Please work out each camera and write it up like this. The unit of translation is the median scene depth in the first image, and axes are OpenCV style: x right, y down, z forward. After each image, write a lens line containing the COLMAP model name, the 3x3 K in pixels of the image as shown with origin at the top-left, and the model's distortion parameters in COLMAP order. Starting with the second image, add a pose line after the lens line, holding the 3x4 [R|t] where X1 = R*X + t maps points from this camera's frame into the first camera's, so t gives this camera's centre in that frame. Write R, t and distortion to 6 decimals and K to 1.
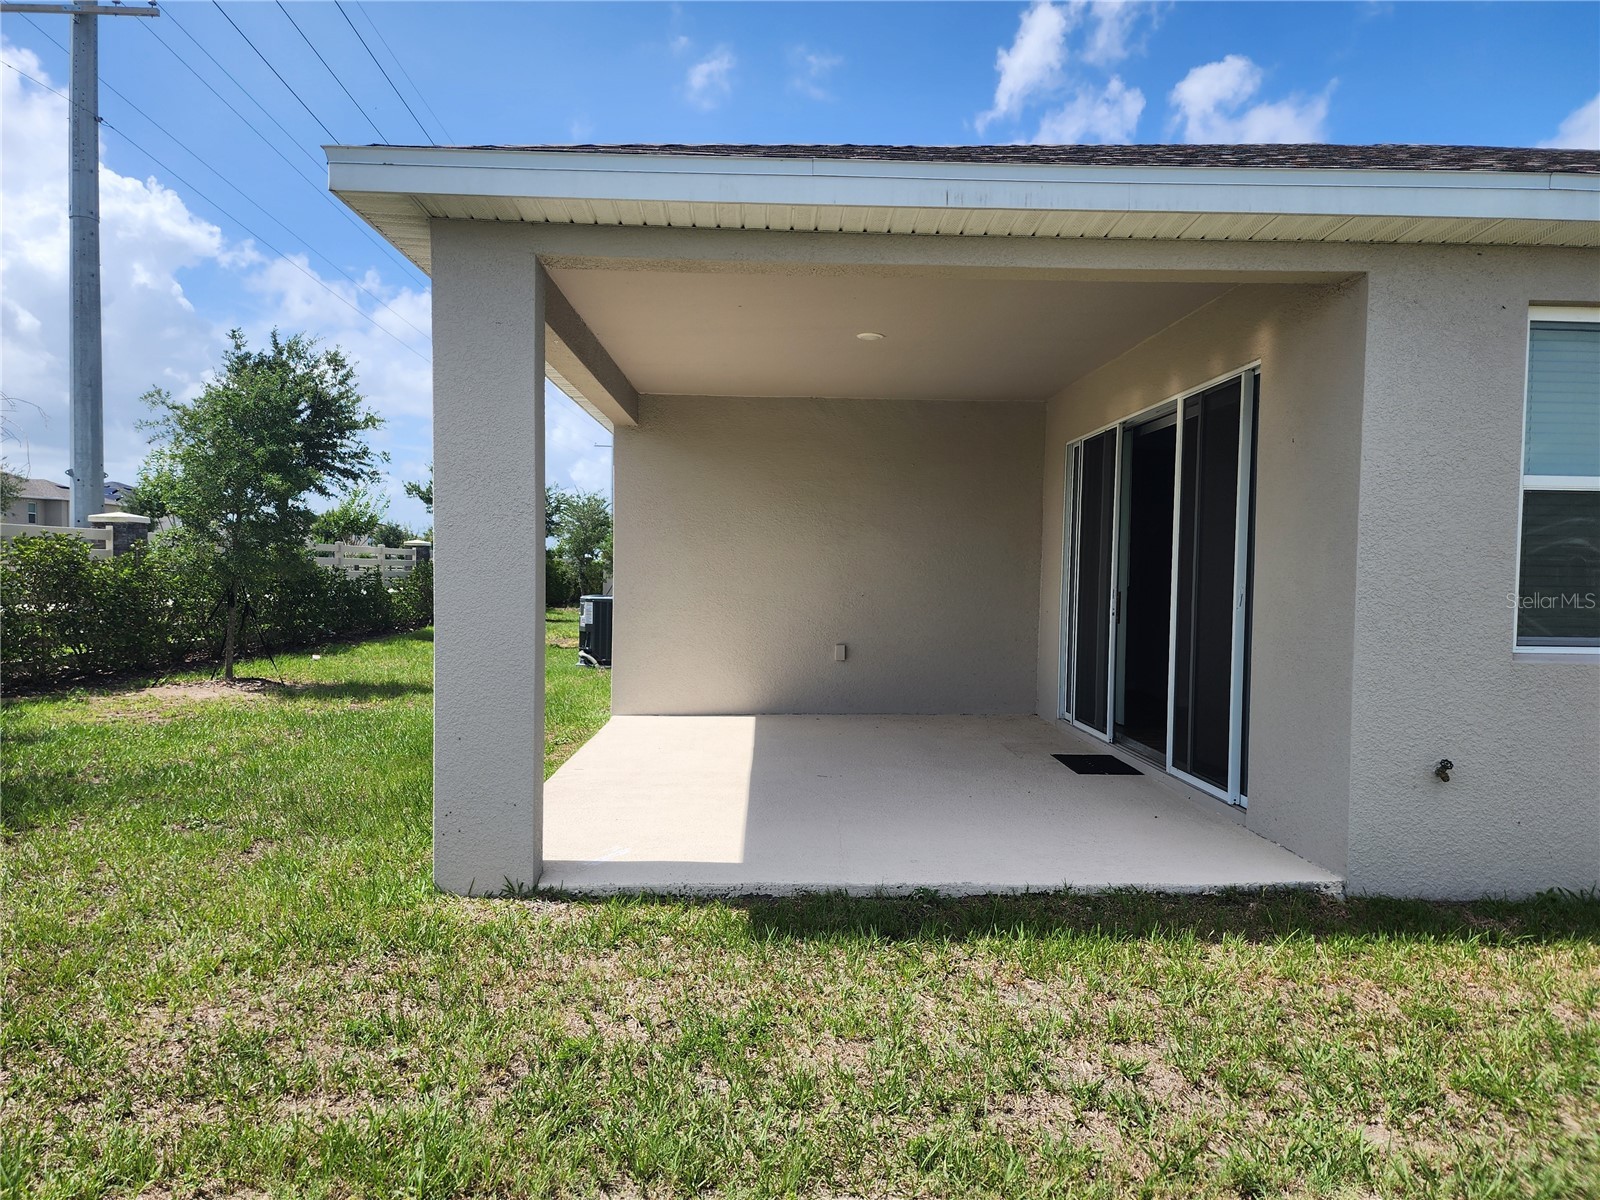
lens RADIAL K [[1146.4, 0, 796.3], [0, 1146.4, 606.4], [0, 0, 1]] dist [0.160858, -0.095115]
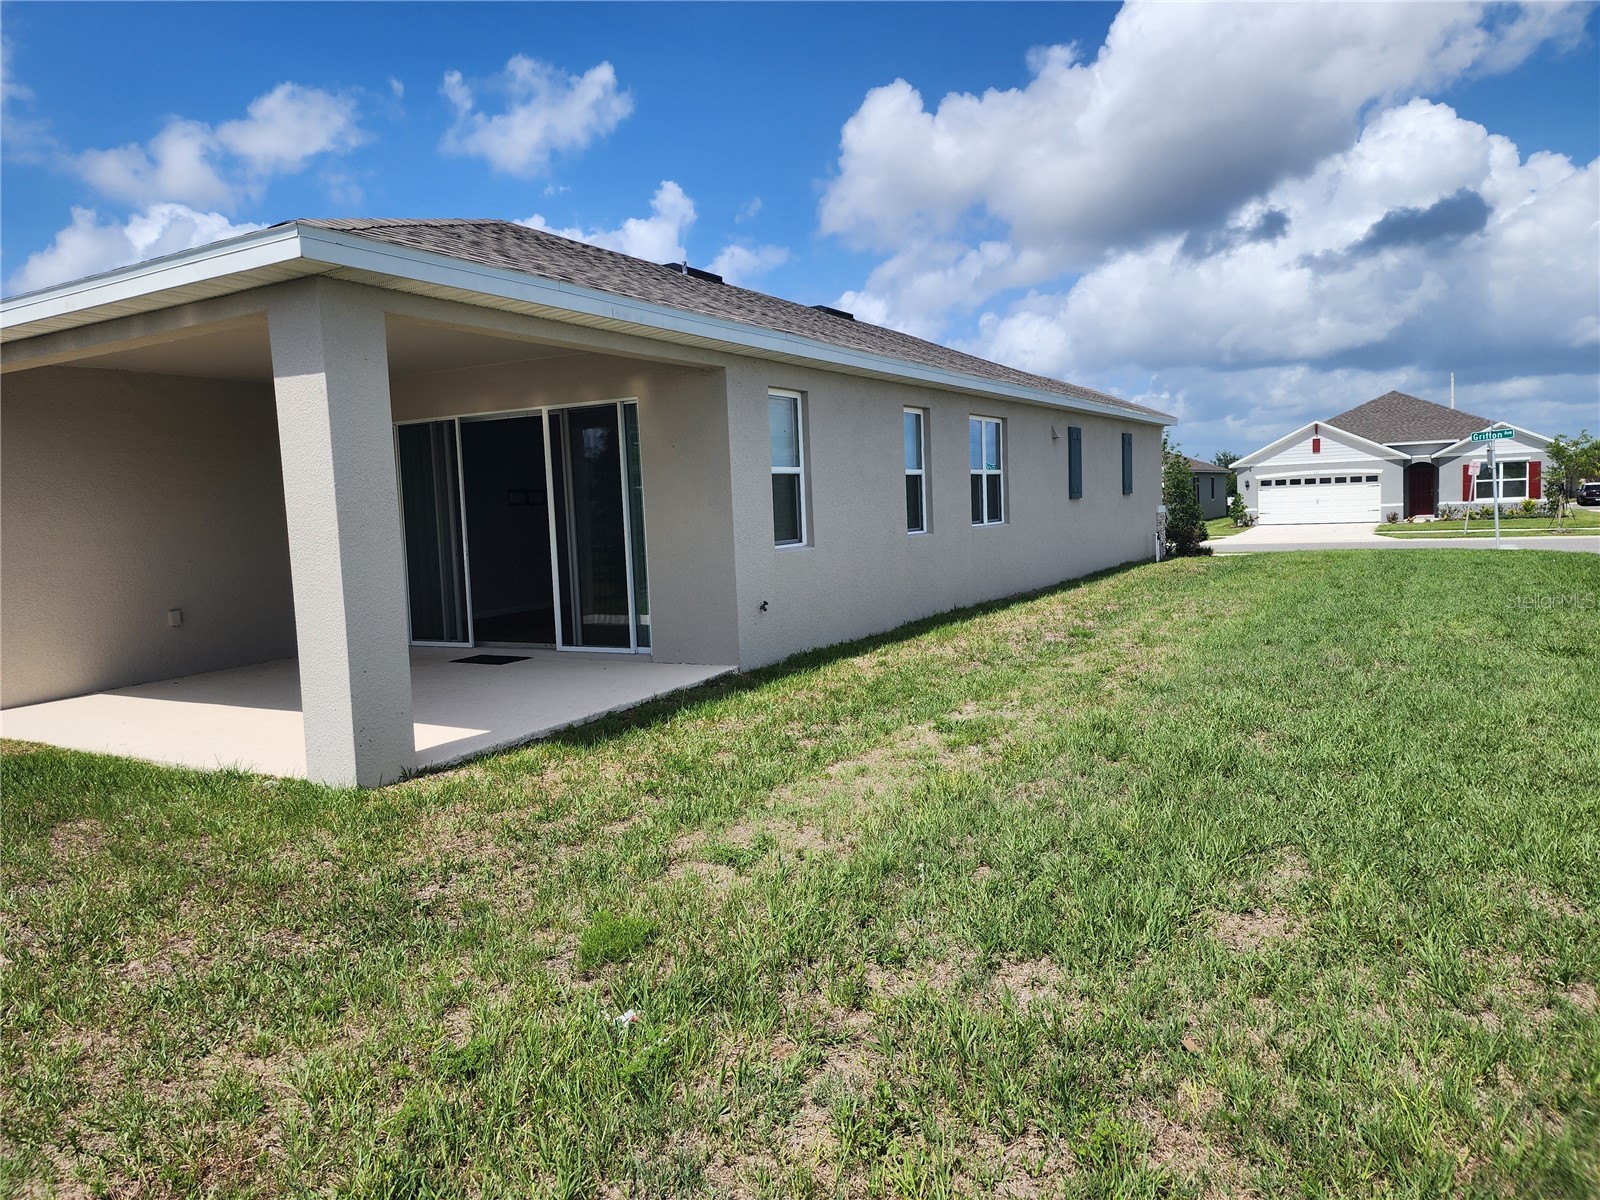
lens RADIAL K [[1146.4, 0, 781.8], [0, 1146.4, 609.3], [0, 0, 1]] dist [0.160858, -0.095115]
pose [[0.539296, -0.123784, 0.832969, -0.716888], [0.085979, 0.992062, 0.091761, -0.026011], [-0.837716, 0.022131, 0.545658, -0.088043]]
